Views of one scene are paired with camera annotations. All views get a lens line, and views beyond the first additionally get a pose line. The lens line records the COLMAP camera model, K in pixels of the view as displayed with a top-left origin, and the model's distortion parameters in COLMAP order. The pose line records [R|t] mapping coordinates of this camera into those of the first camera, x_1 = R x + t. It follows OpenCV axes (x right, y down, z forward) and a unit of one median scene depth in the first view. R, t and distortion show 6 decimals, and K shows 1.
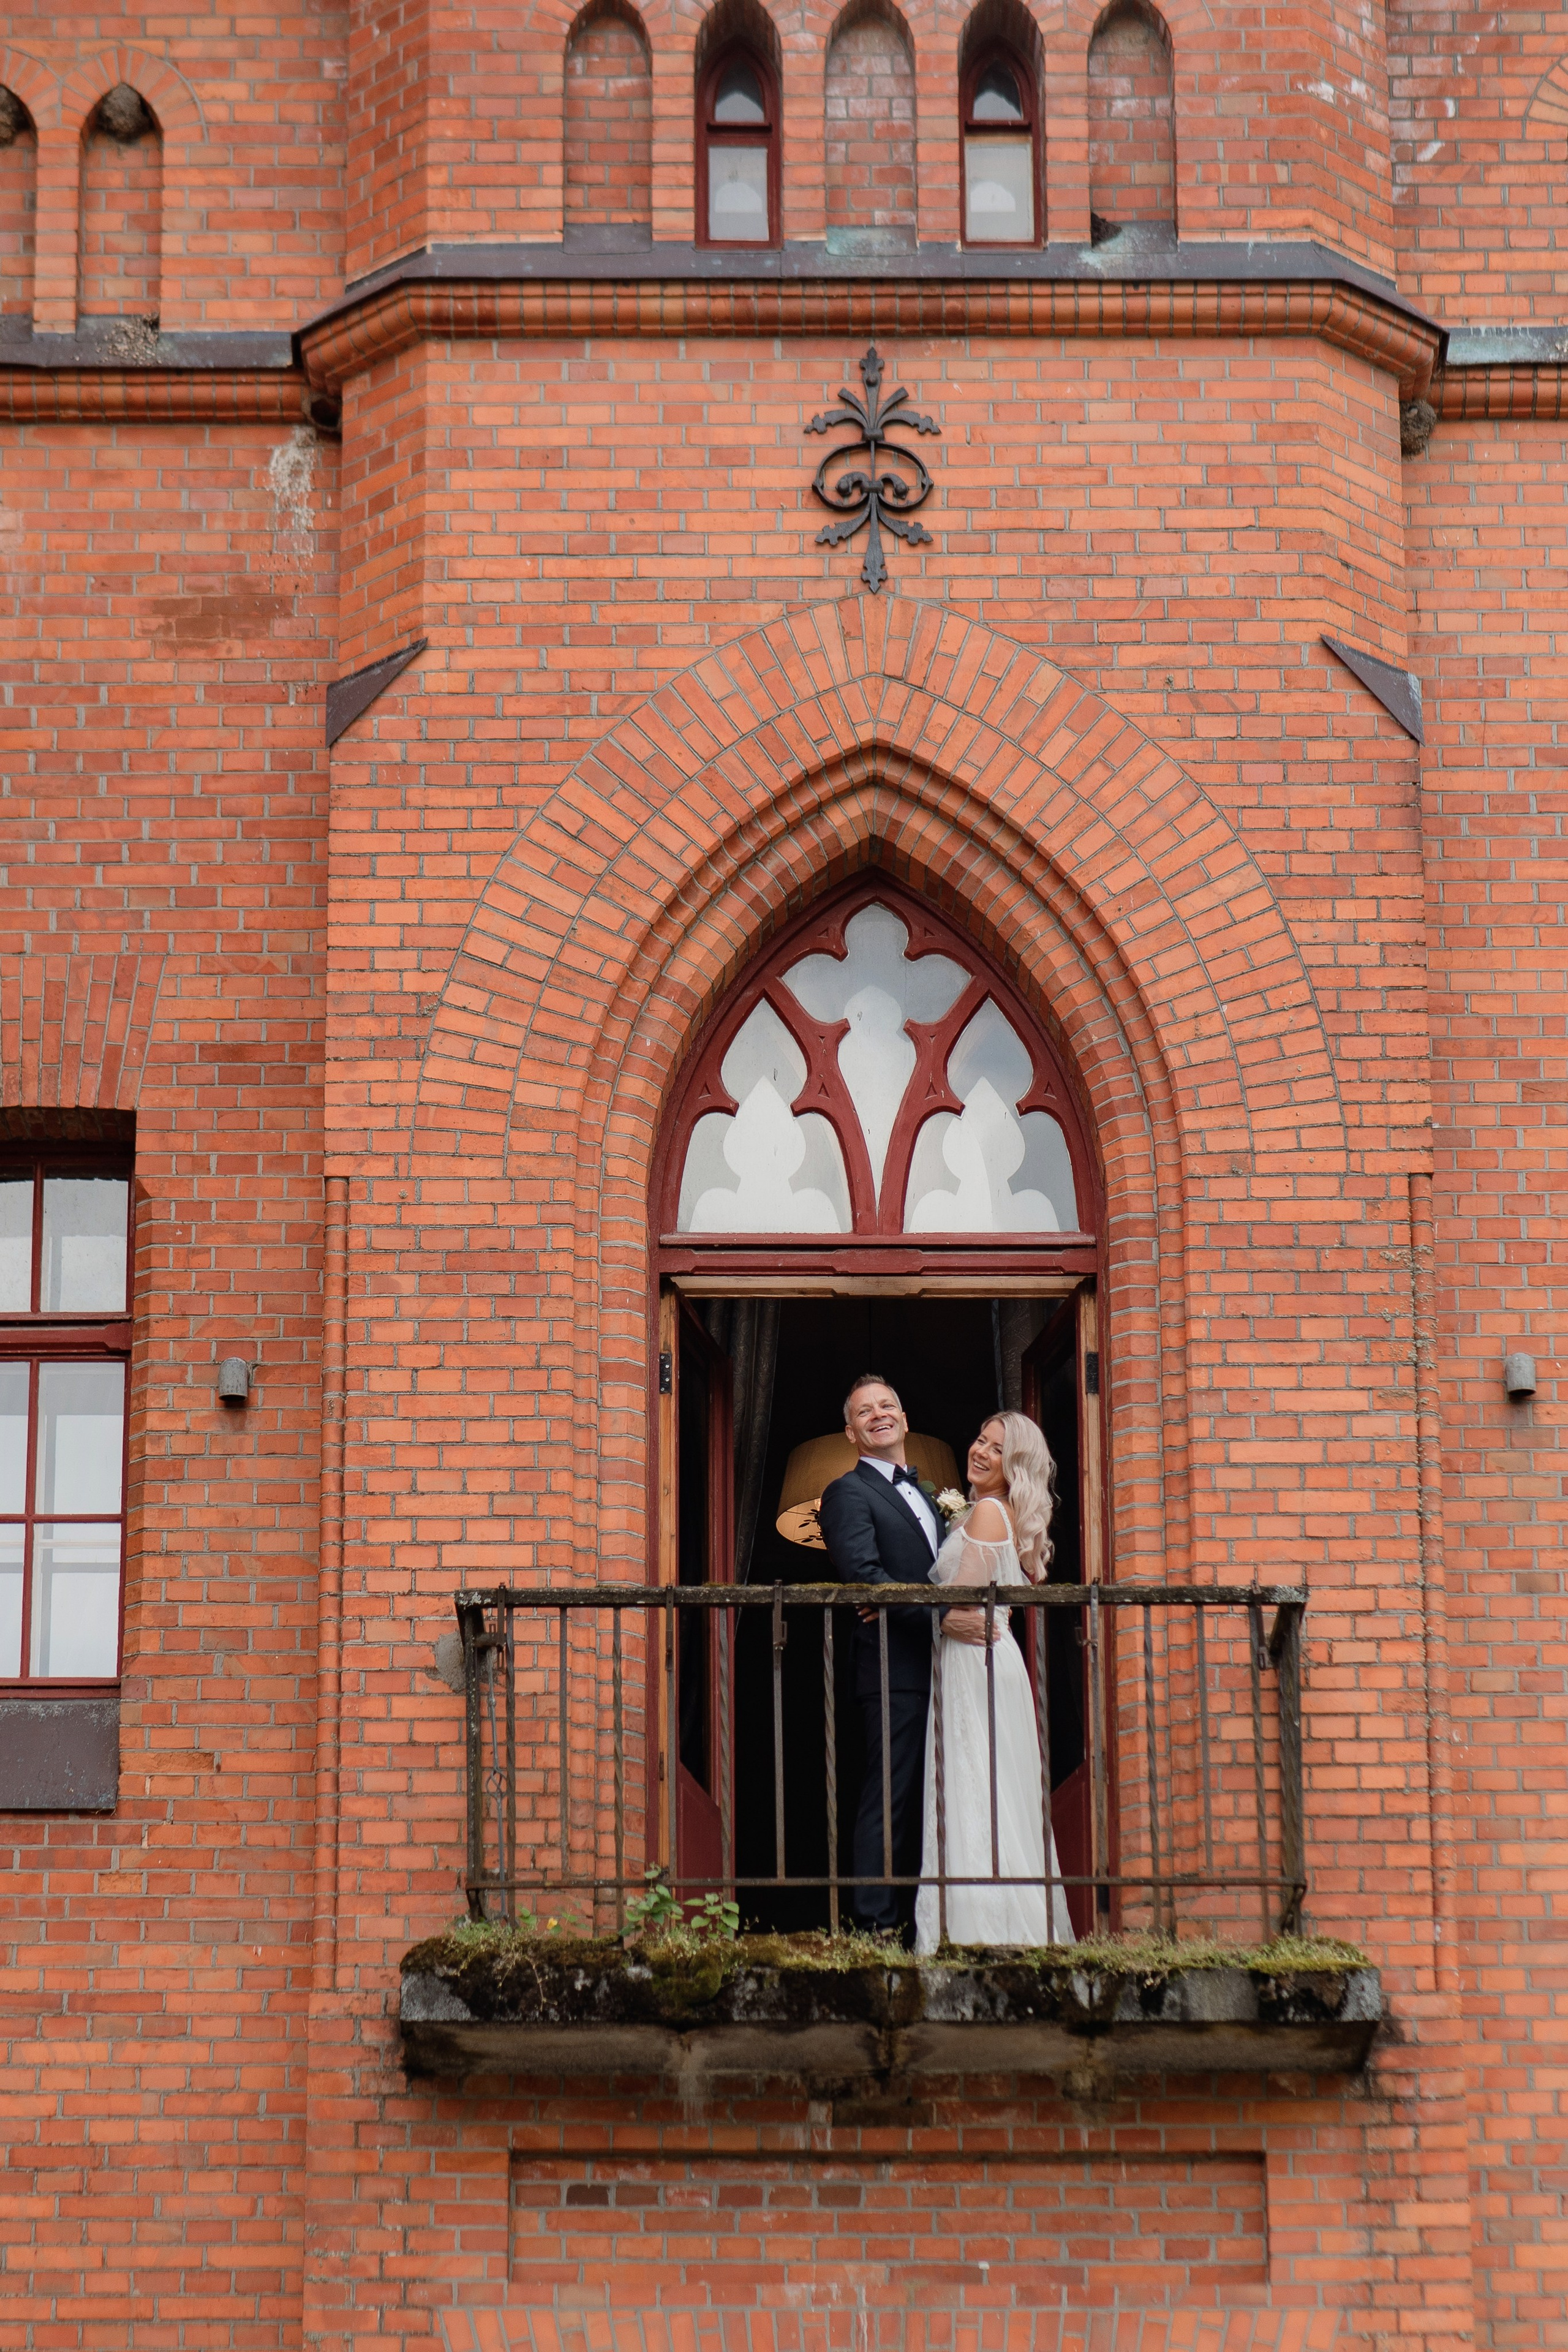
lens RADIAL K [[9255.1, 0, 784.0], [0, 9255.1, 1176.0], [0, 0, 1]] dist [0.037349, -1.841067]
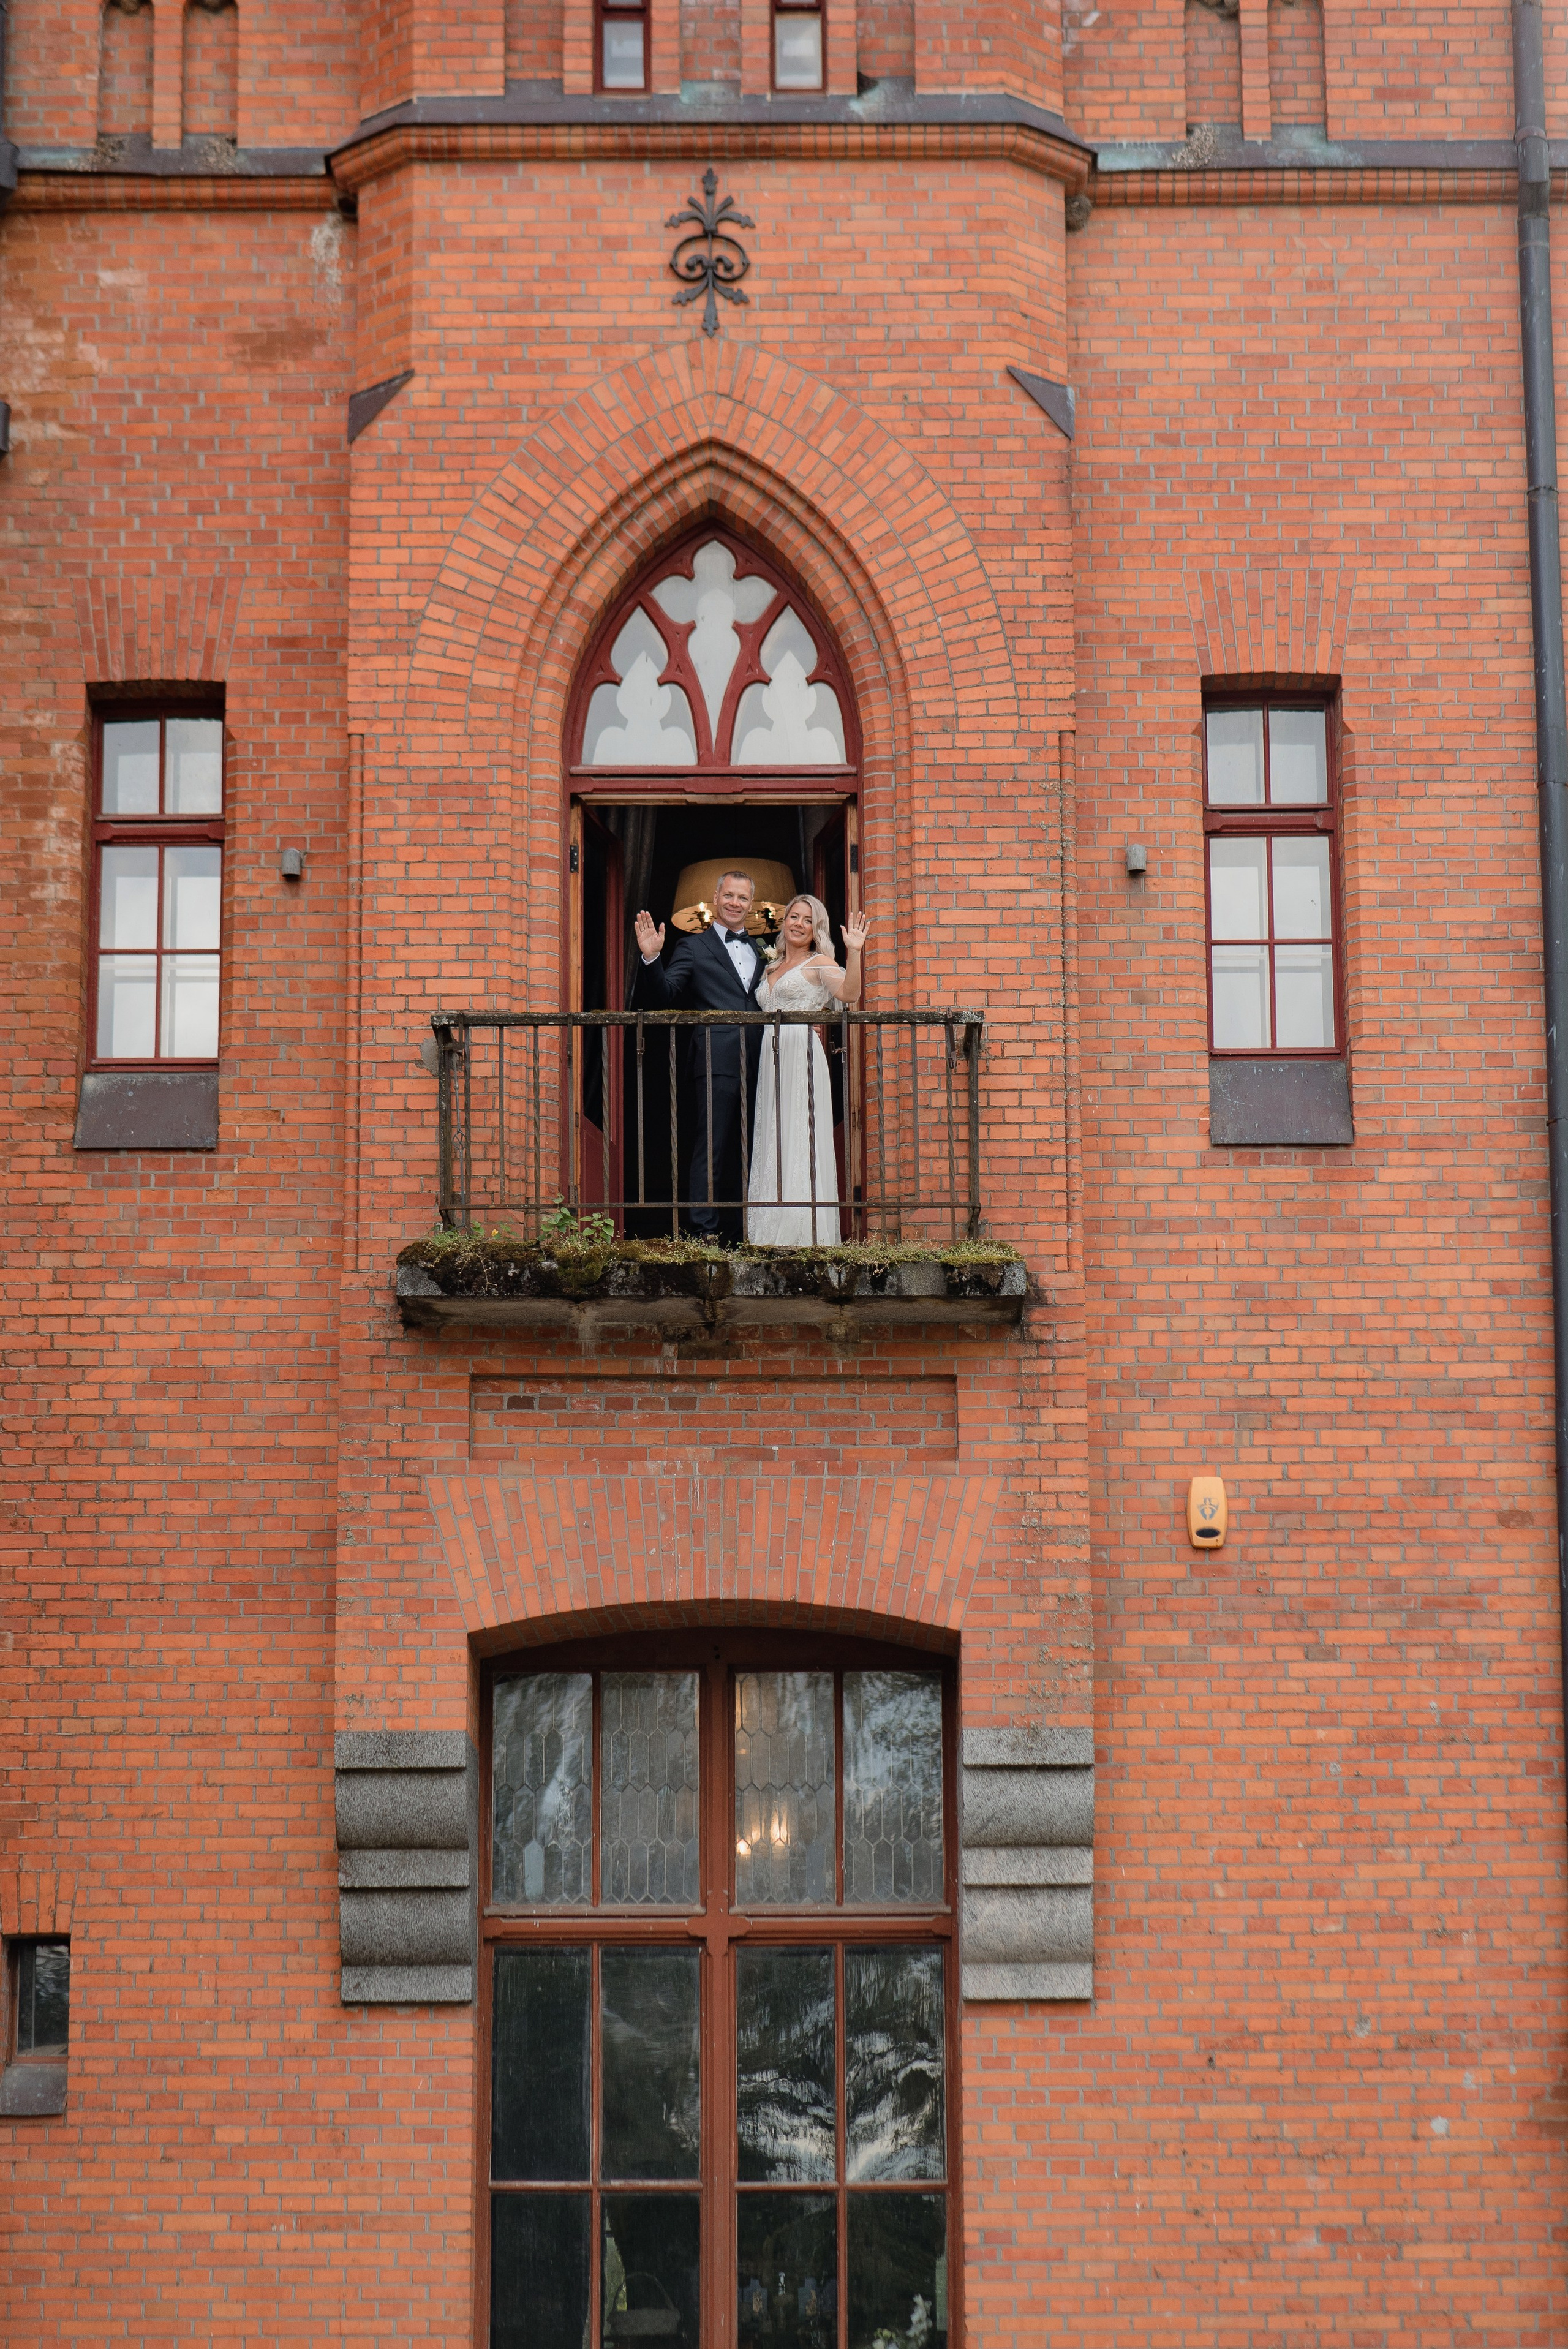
lens RADIAL K [[9243.2, 0, 784.0], [0, 9243.2, 1174.5], [0, 0, 1]] dist [0.037349, -1.841067]
pose [[0.999516, -0.002303, -0.031020, 0.068631], [0.006374, 0.991260, 0.131766, -0.127212], [0.030446, -0.131900, 0.990795, -0.510381]]
